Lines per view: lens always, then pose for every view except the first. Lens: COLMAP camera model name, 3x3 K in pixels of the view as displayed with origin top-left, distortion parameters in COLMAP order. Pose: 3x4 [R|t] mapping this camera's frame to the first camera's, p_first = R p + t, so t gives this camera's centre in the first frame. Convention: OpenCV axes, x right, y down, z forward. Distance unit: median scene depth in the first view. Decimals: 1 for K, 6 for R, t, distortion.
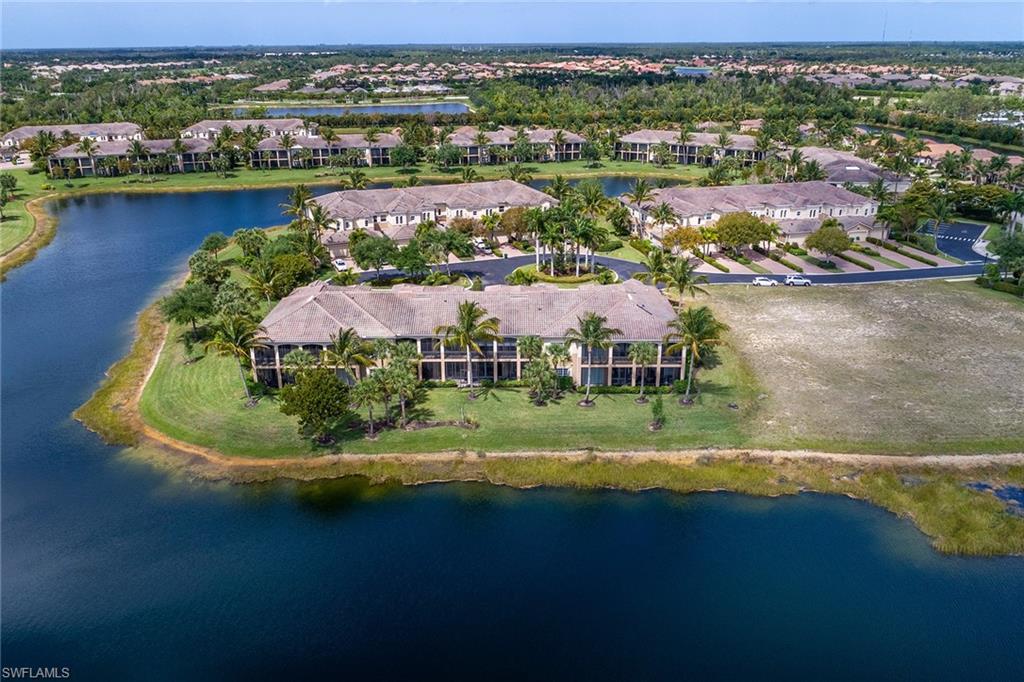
lens RADIAL K [[715.0, 0, 512.0], [0, 715.0, 341.0], [0, 0, 1]] dist [-0.000821, -0.000382]
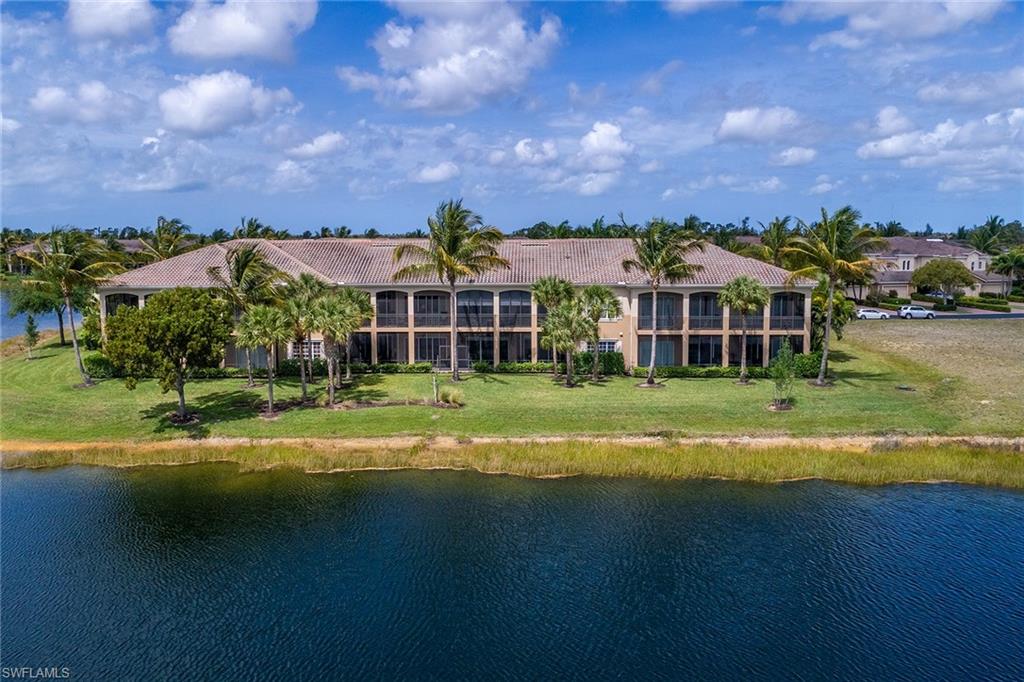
lens RADIAL K [[746.5, 0, 512.0], [0, 746.5, 341.0], [0, 0, 1]] dist [-0.009728, -0.002851]
pose [[0.999678, -0.001093, -0.025349, 0.006571], [-0.005024, 0.970757, -0.240011, 0.194989], [0.024871, 0.240061, 0.970439, 0.388115]]
